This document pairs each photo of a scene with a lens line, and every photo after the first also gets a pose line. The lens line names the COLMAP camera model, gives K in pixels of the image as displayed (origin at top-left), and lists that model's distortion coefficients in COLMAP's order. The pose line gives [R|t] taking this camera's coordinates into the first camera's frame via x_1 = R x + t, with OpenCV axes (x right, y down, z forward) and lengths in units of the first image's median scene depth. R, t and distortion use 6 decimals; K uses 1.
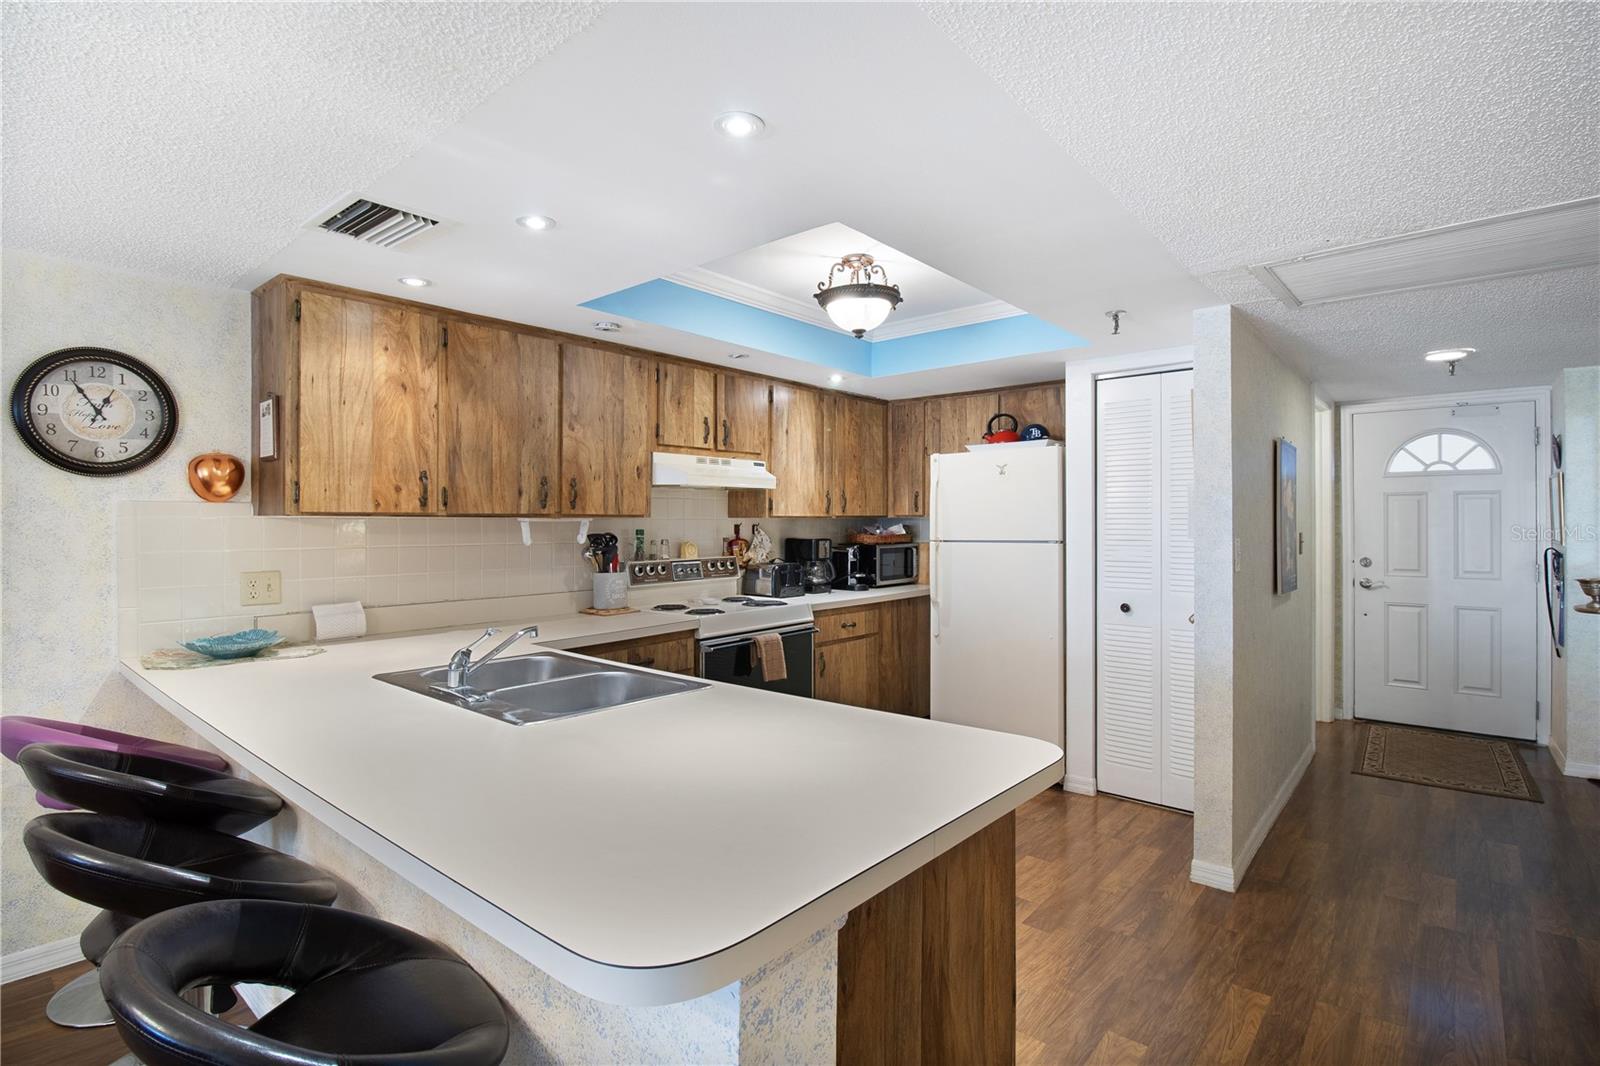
lens RADIAL K [[763.8, 0, 825.8], [0, 763.8, 514.1], [0, 0, 1]] dist [-0.008444, -0.007687]
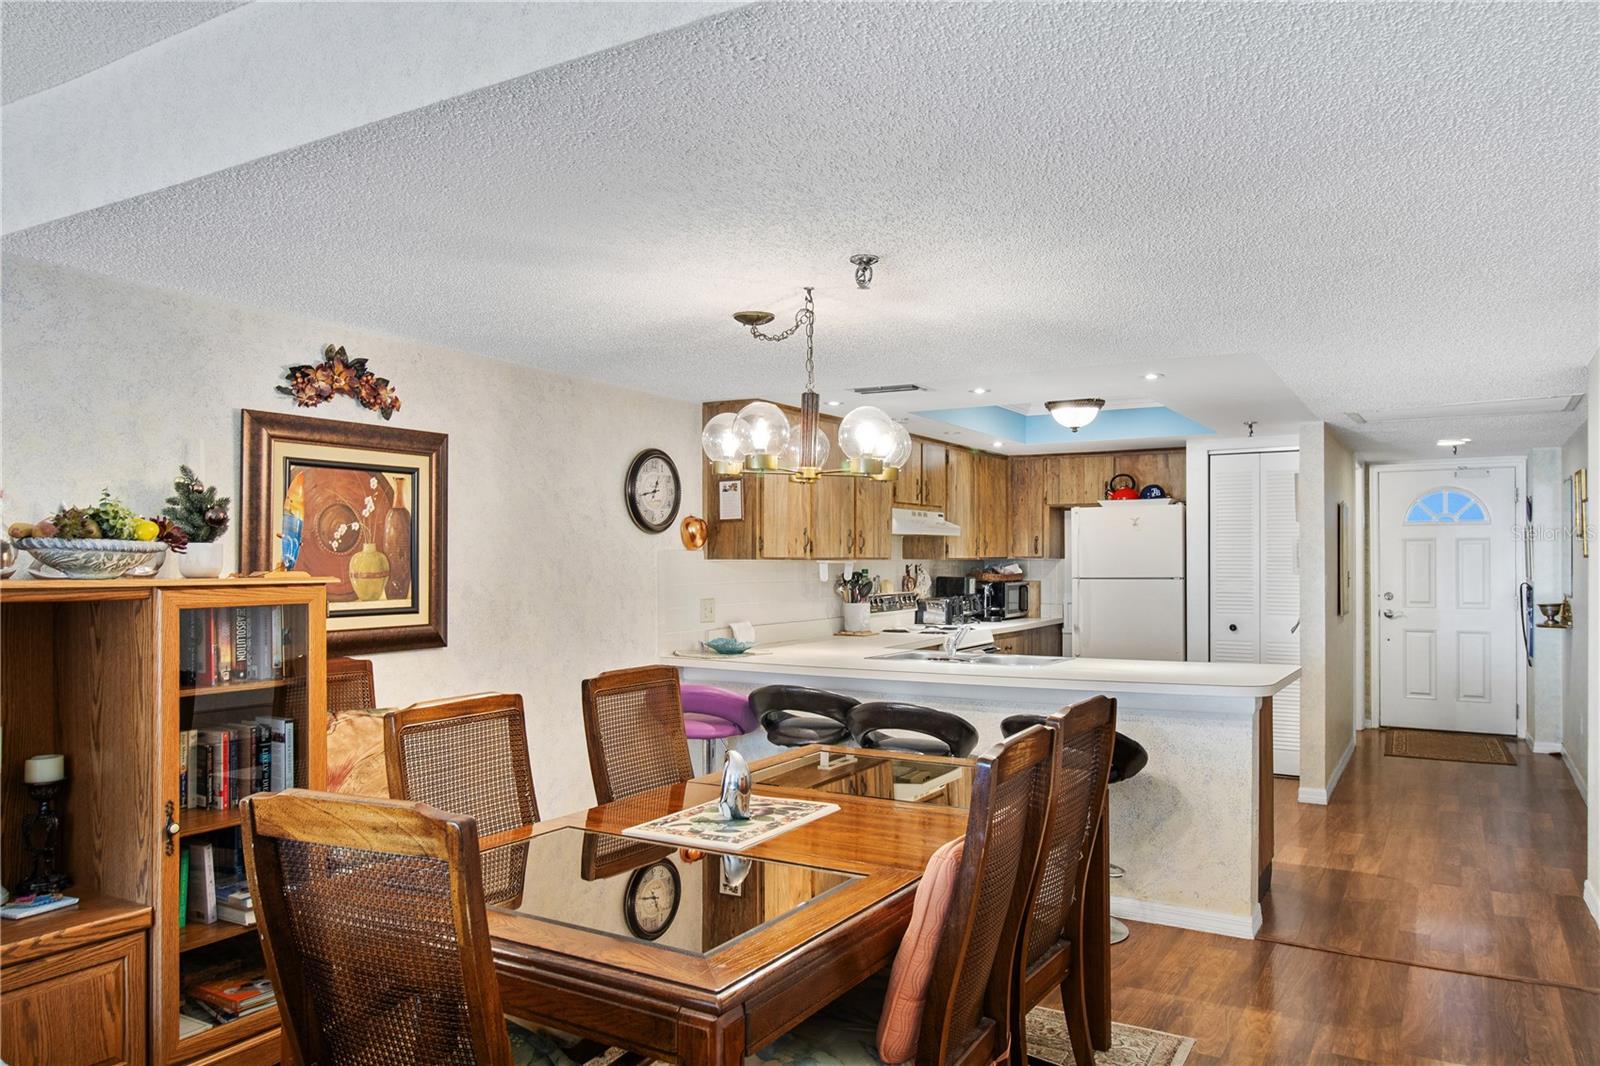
lens RADIAL K [[1117.5, 0, 802.9], [0, 1117.5, 546.9], [0, 0, 1]] dist [0.018825, -0.018751]
pose [[0.986129, 0.002220, 0.165964, -0.607609], [-0.002059, 0.999997, -0.001145, -0.012775], [-0.165967, 0.000787, 0.986131, -0.728646]]
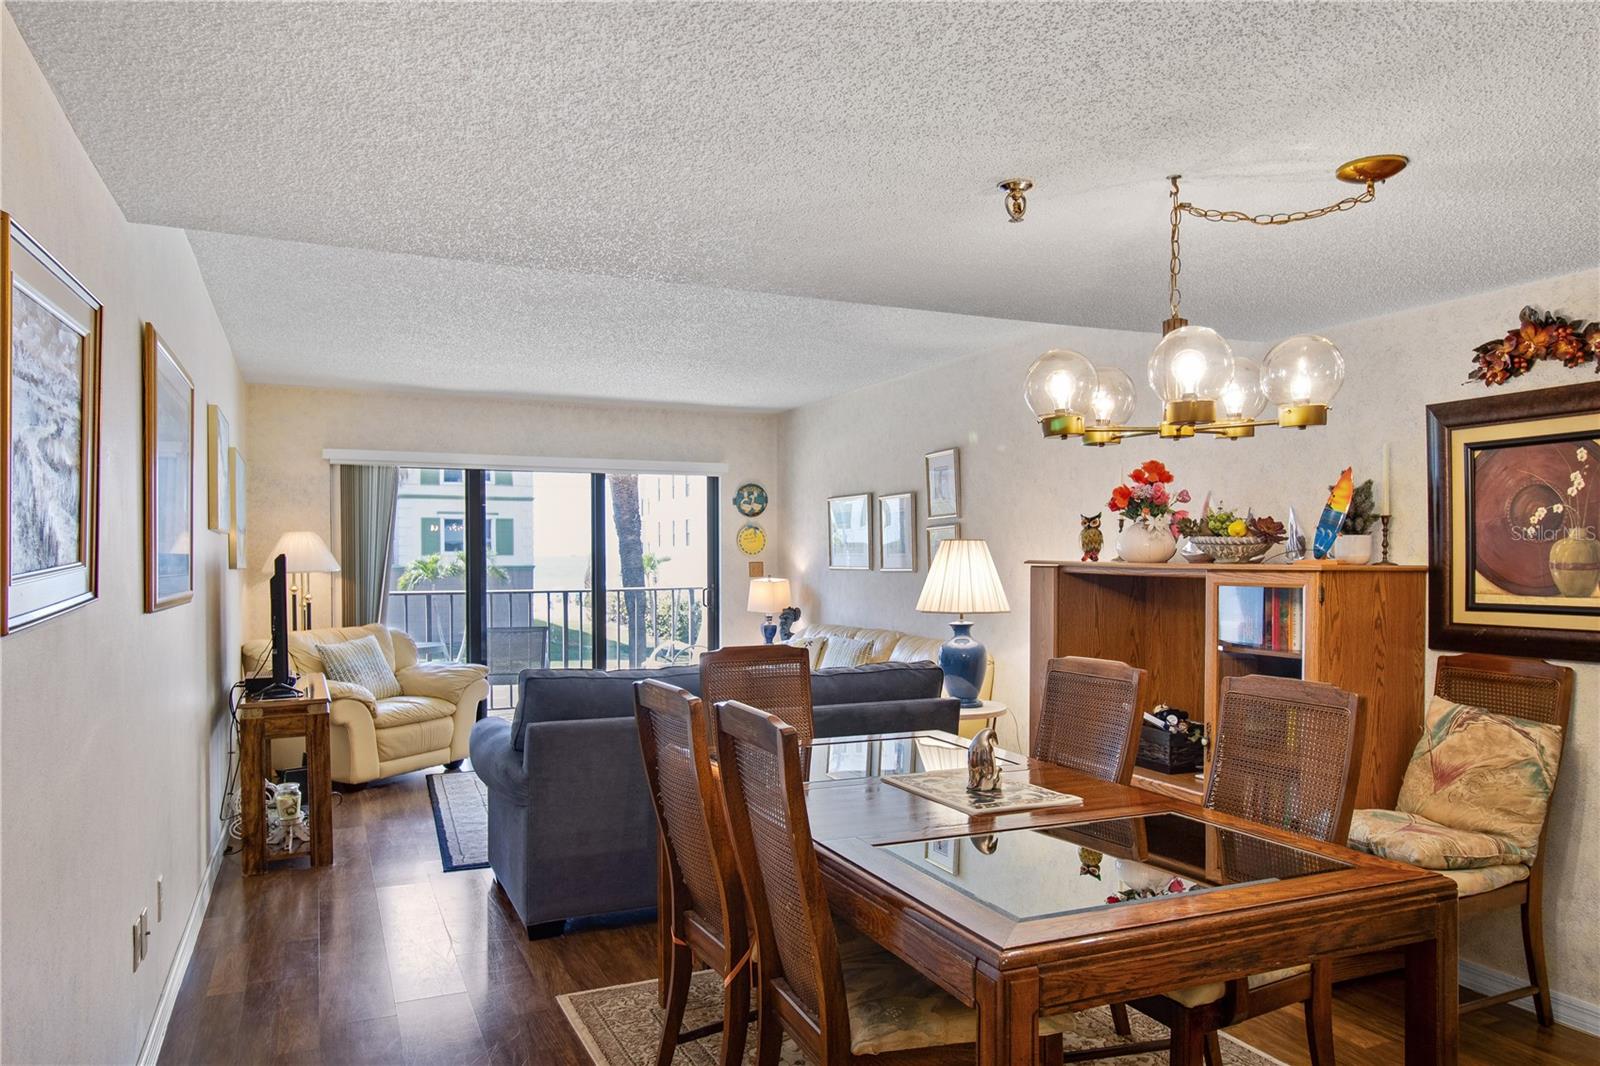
lens RADIAL K [[1117.5, 0, 809.6], [0, 1117.5, 569.8], [0, 0, 1]] dist [0.018825, -0.018751]
pose [[-0.444842, 0.011502, -0.895535, 0.145305], [0.011944, 0.999905, 0.006909, 0.001641], [0.895529, -0.007623, -0.444937, 0.148922]]
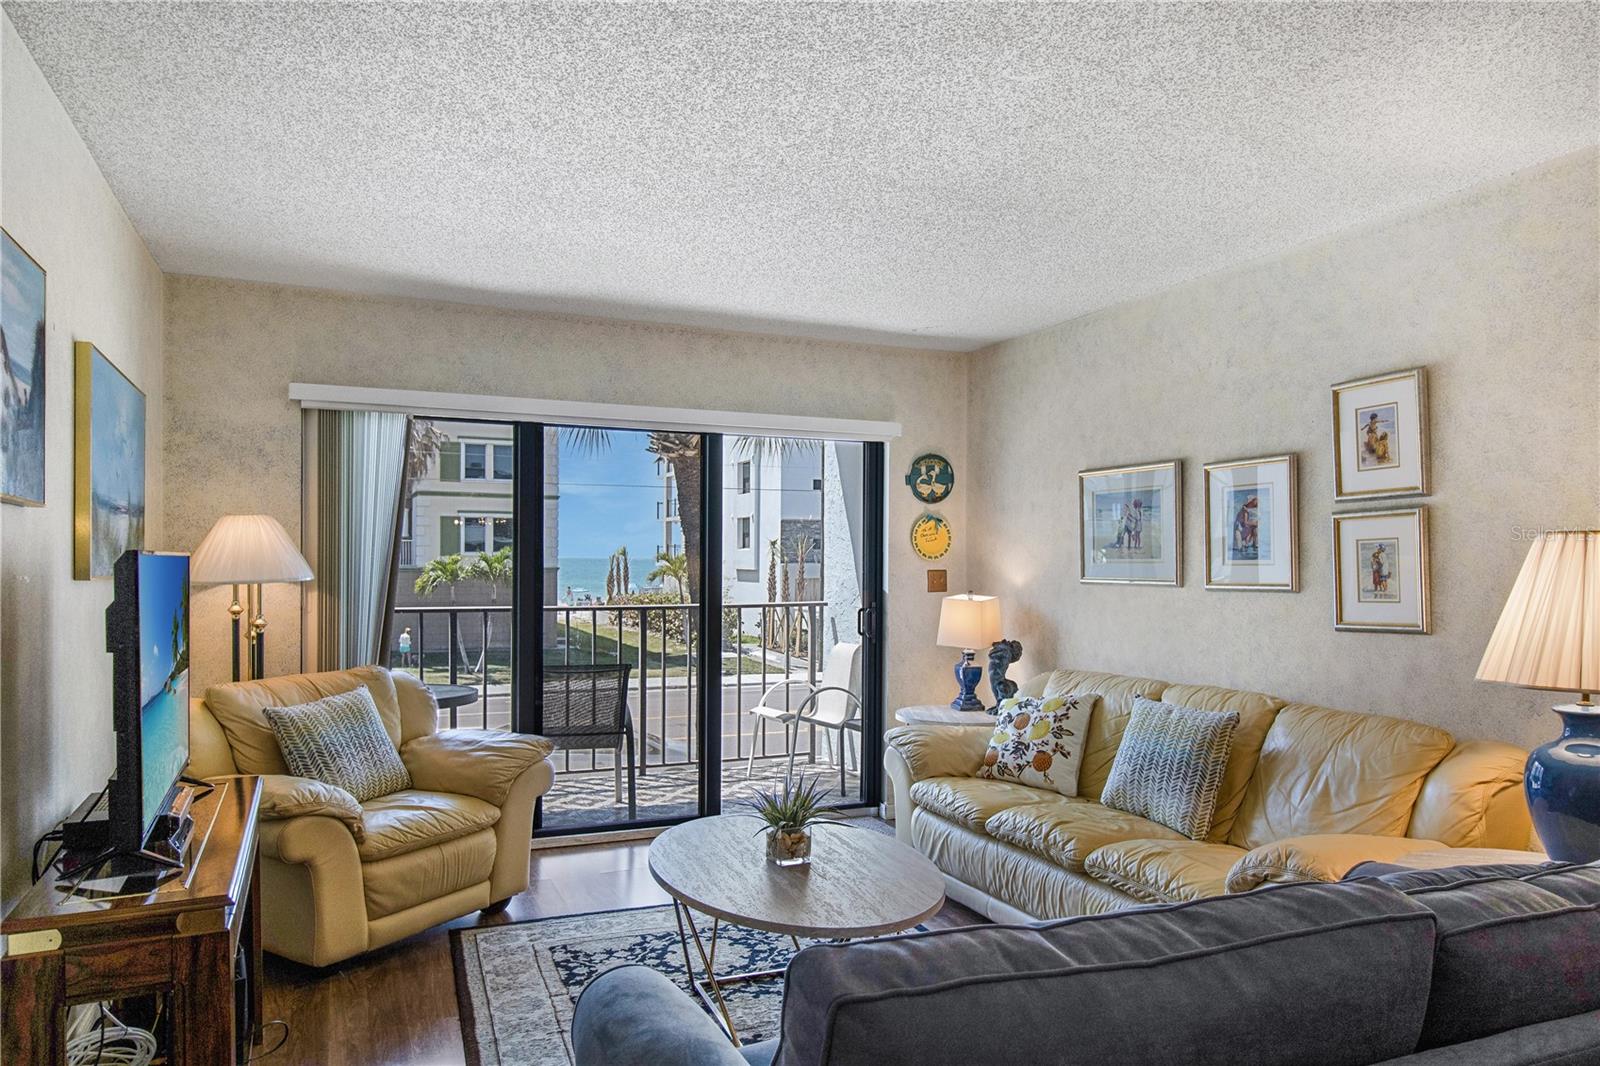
lens RADIAL K [[1117.5, 0, 816.0], [0, 1117.5, 562.4], [0, 0, 1]] dist [0.018825, -0.018751]
pose [[-0.453256, -0.001343, -0.891379, -0.382767], [0.002656, 0.999992, -0.002857, -0.006074], [0.891376, -0.003662, -0.453249, -0.397337]]
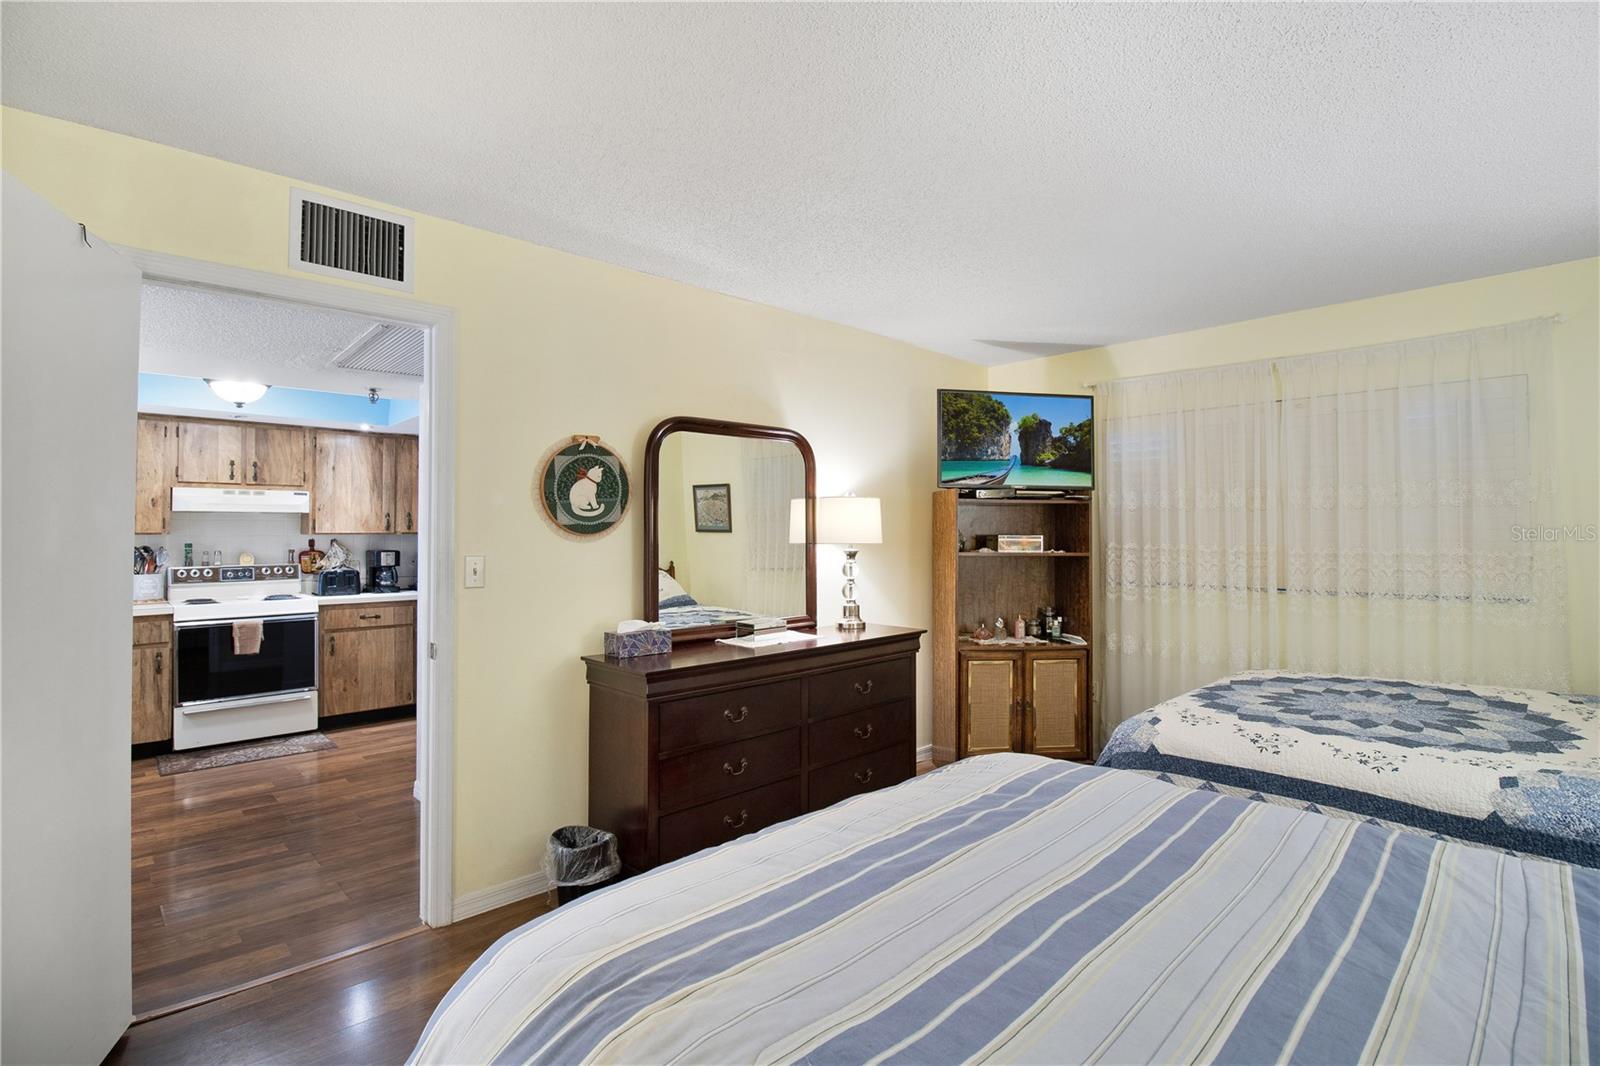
lens RADIAL K [[763.8, 0, 823.3], [0, 763.8, 520.3], [0, 0, 1]] dist [-0.008444, -0.007687]
pose [[0.995159, -0.005266, -0.098140, 0.980331], [0.004239, 0.999934, -0.010665, -0.001876], [0.098189, 0.010197, 0.995116, -0.224623]]
